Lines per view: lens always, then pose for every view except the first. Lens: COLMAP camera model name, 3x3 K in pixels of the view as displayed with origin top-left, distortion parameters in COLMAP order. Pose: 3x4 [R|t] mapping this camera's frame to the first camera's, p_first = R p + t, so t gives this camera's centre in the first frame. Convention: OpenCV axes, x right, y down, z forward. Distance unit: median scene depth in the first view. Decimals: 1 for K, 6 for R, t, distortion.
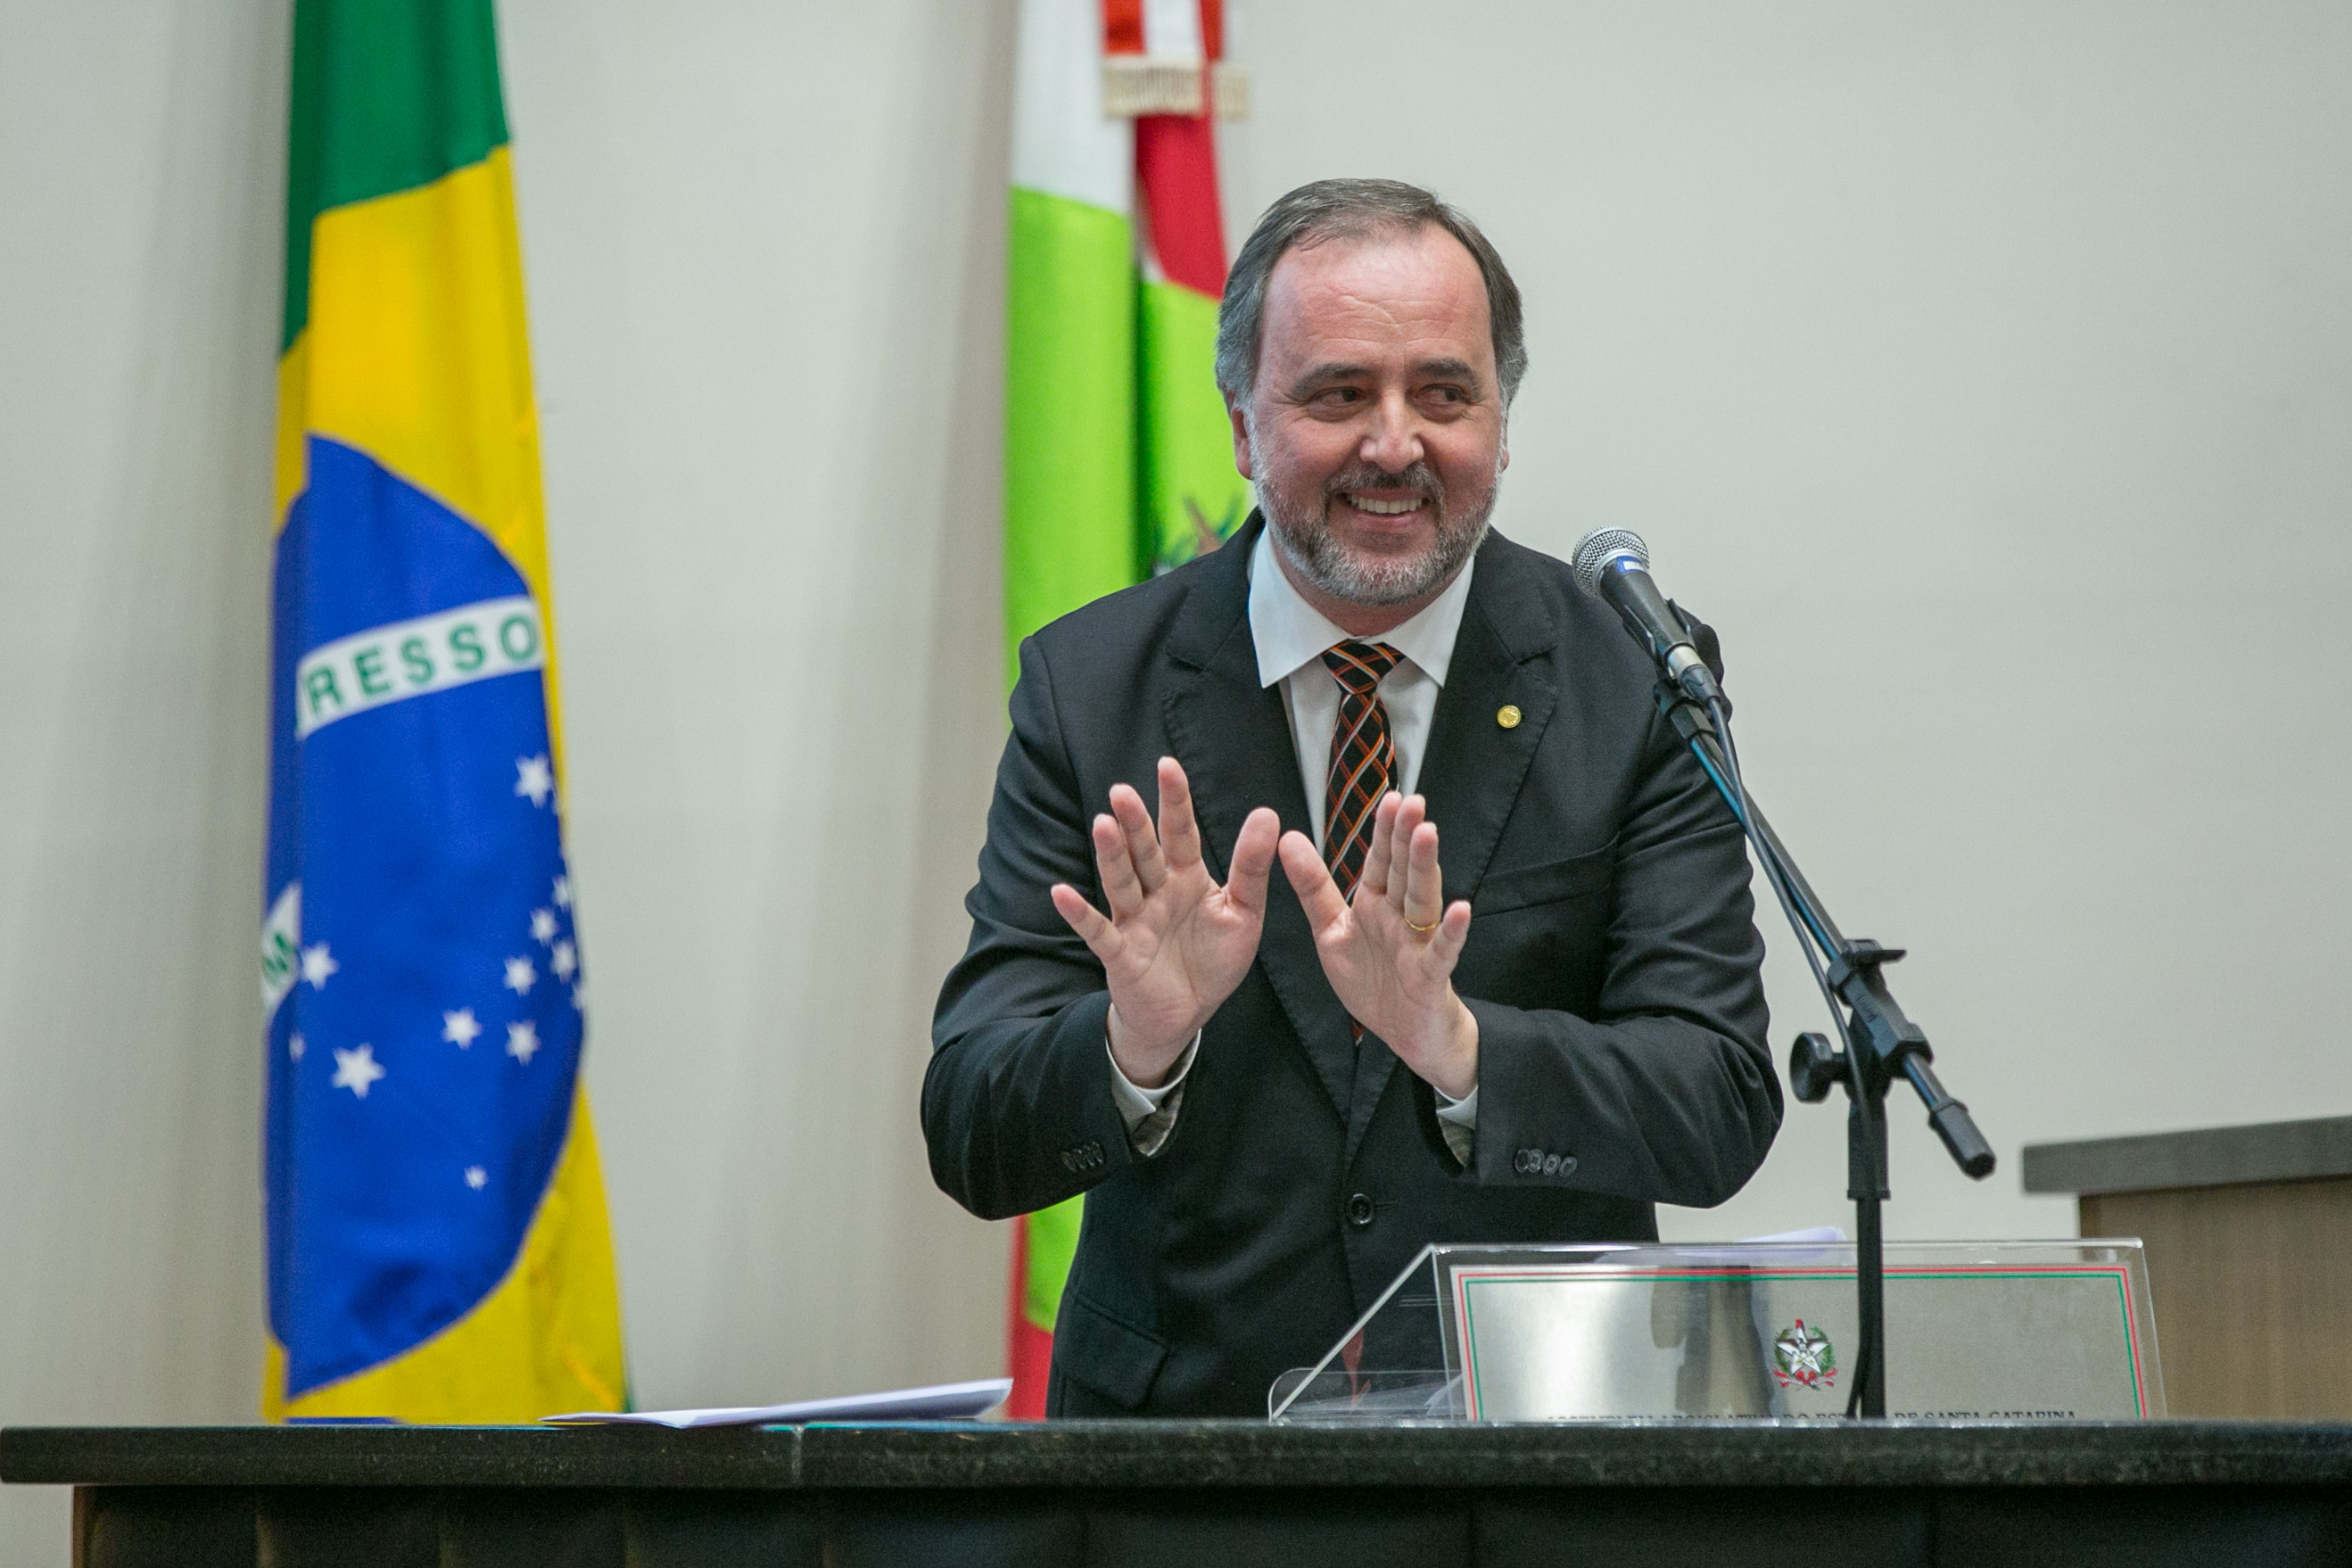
lens RADIAL K [[12741.5, 0, 1183.3], [0, 12741.5, 795.4], [0, 0, 1]] dist [1.123121, 0.000000]
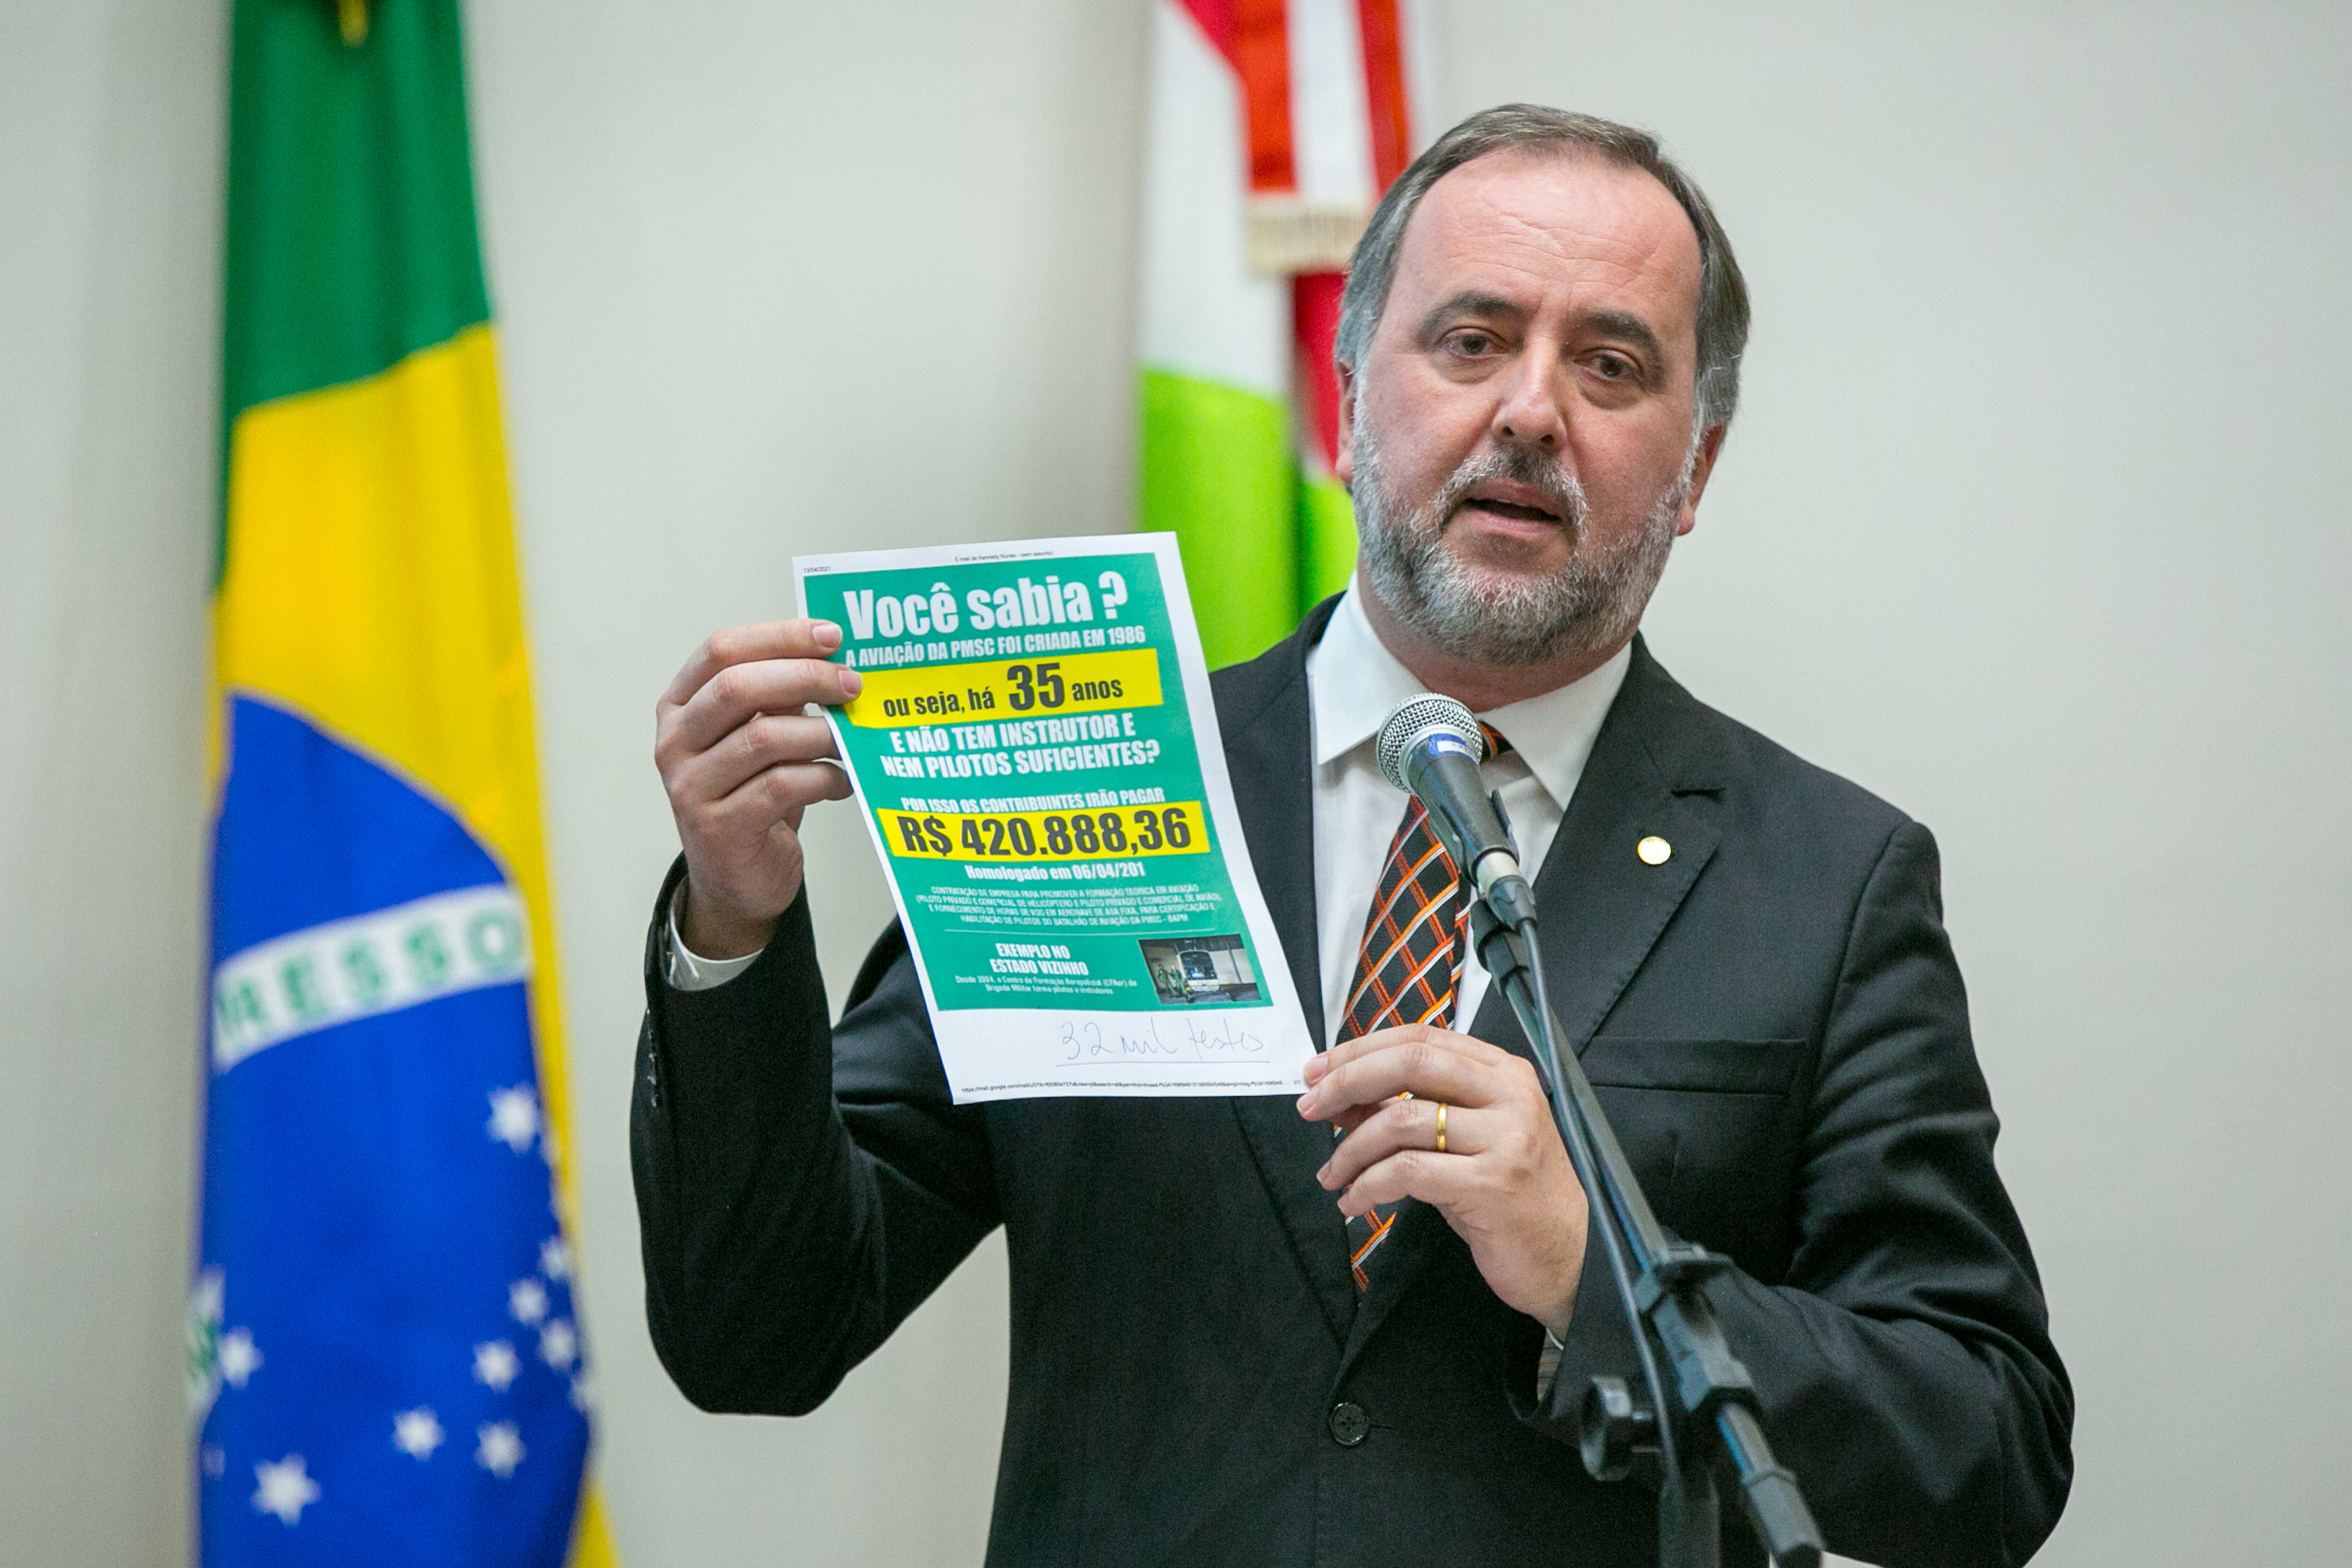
lens RADIAL K [[12825.9, 0, 1165.2], [0, 12825.9, 763.1], [0, 0, 1]] dist [0.684592, 0.000000]
pose [[0.993404, -0.022086, -0.112521, 0.080097], [0.017683, 0.999044, -0.039980, 0.009442], [0.113297, 0.037726, 0.992845, 0.213374]]
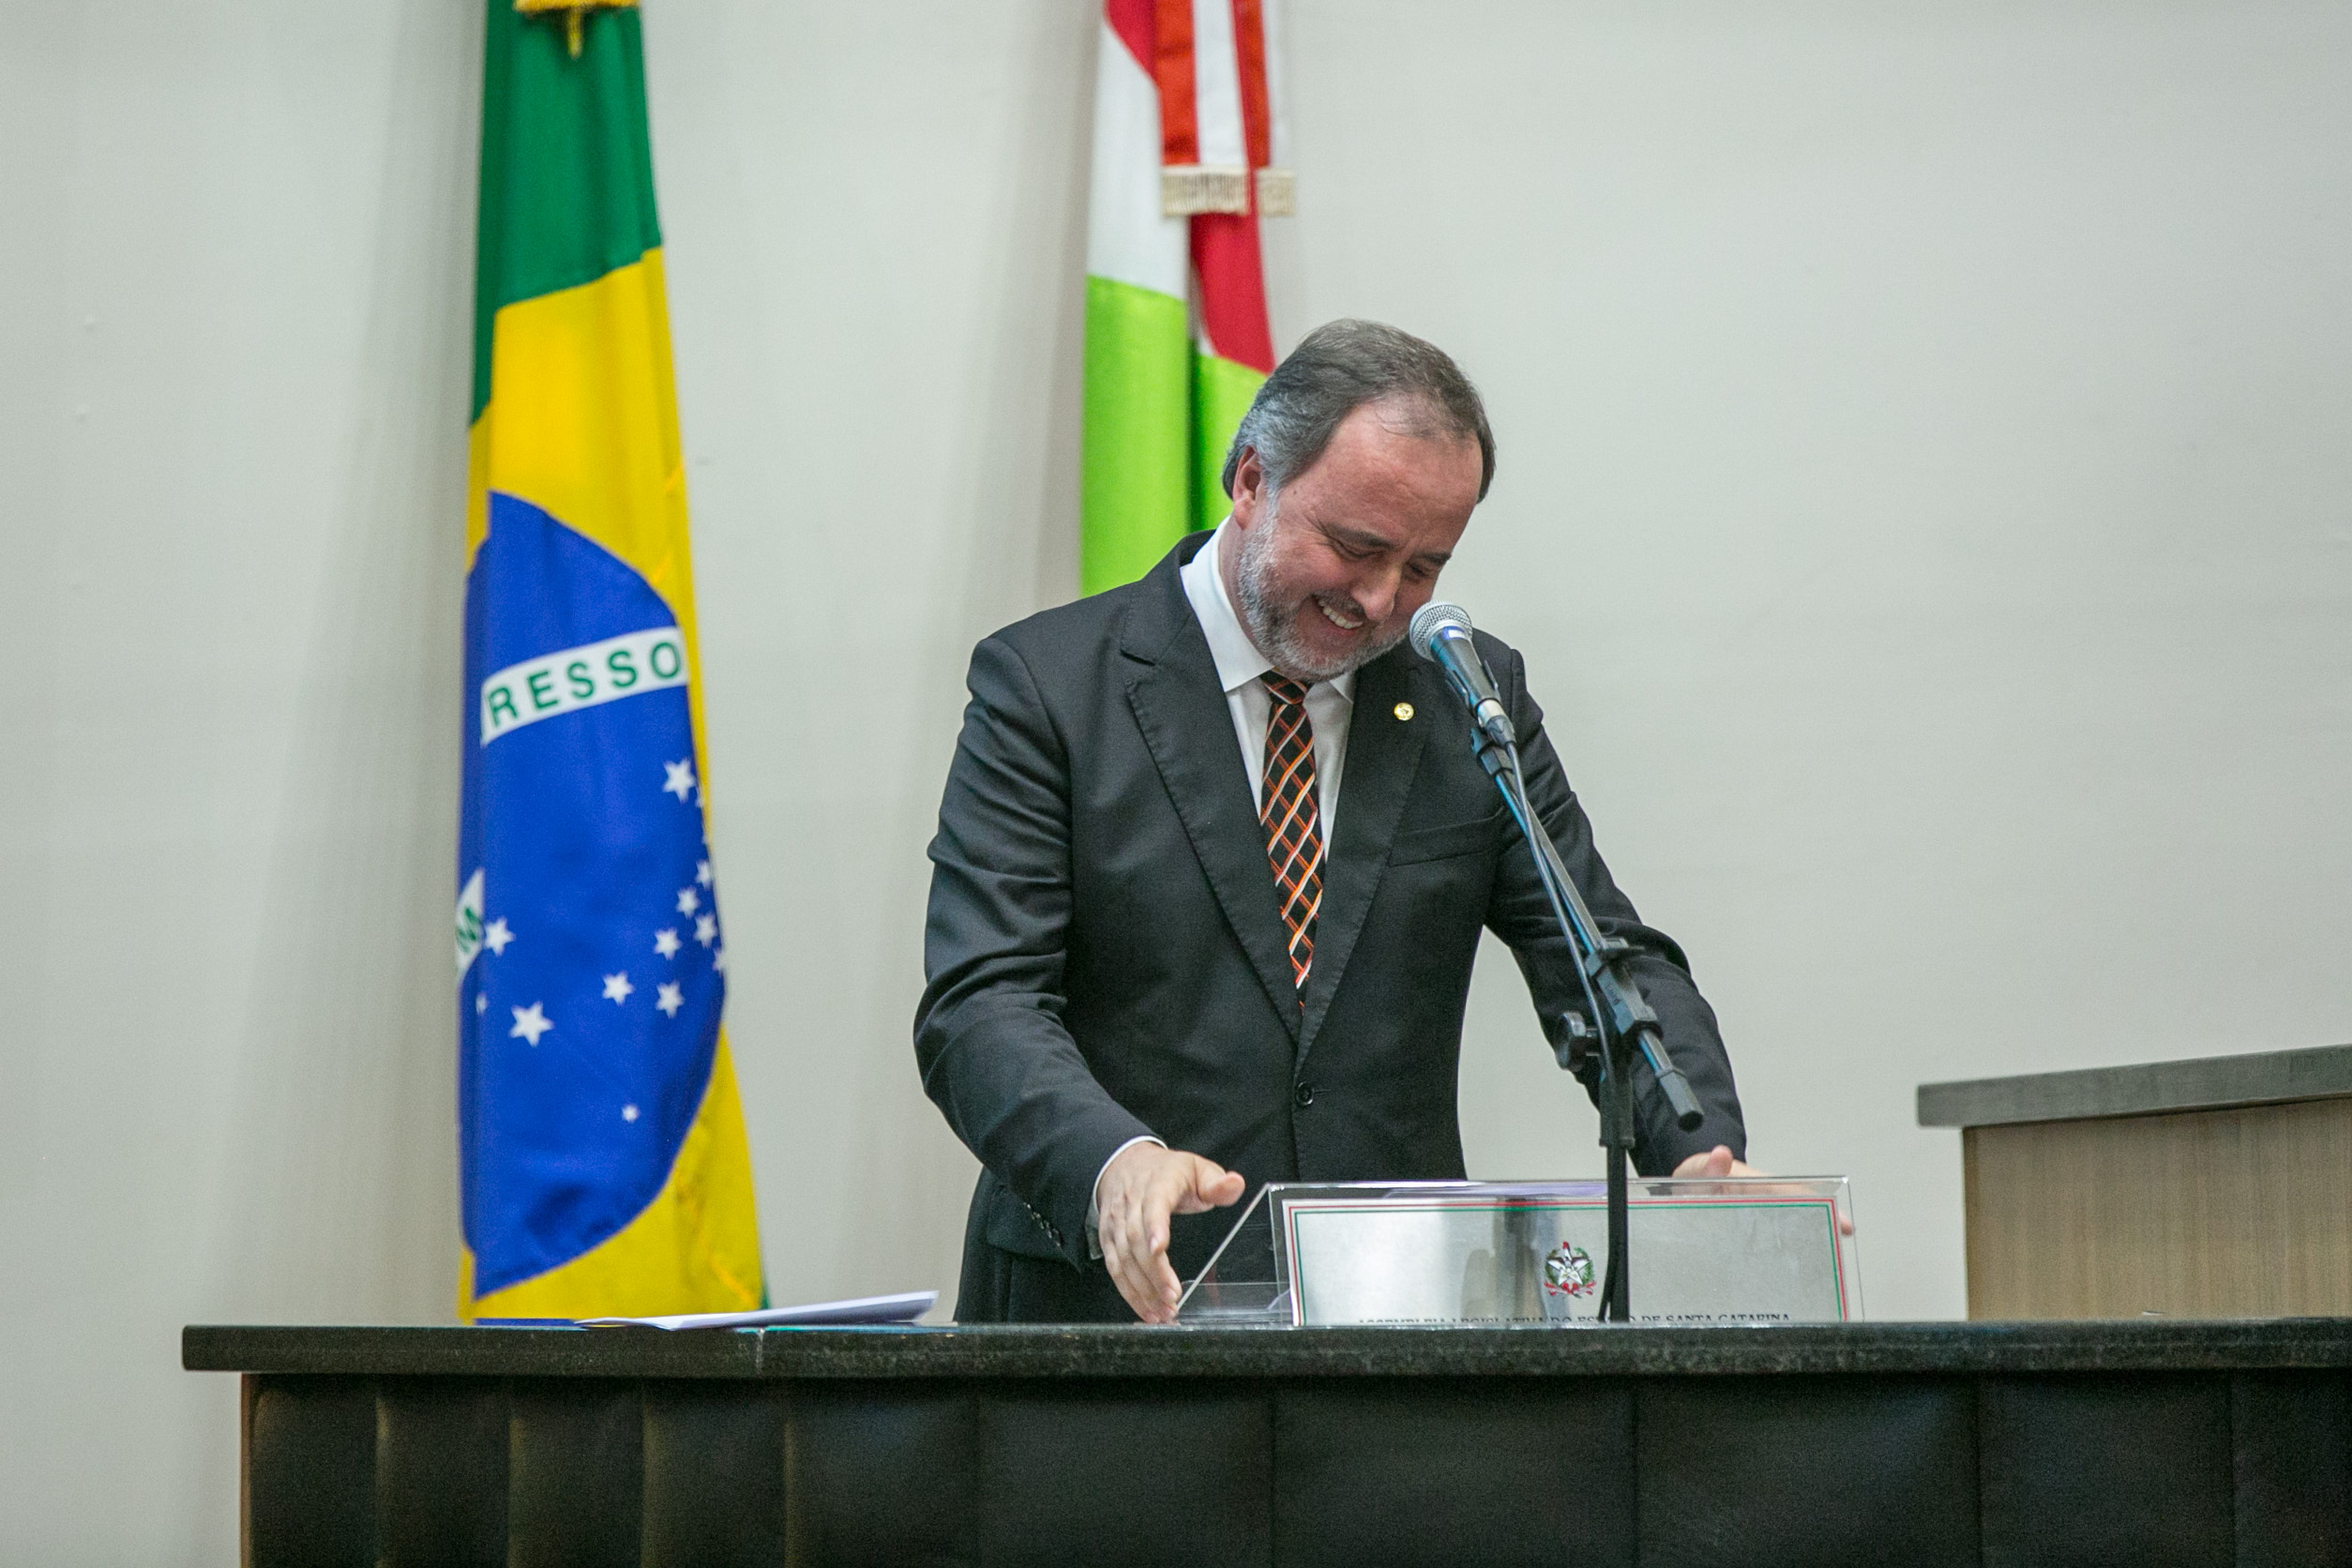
lens RADIAL K [[12741.5, 0, 1163.7], [0, 12741.5, 777.0], [0, 0, 1]] dist [1.123121, 0.000000]
pose [[0.998774, -0.003270, -0.049401, 0.053690], [0.003717, 0.999953, 0.008953, -0.012050], [0.049369, -0.009125, 0.998739, -0.189843]]
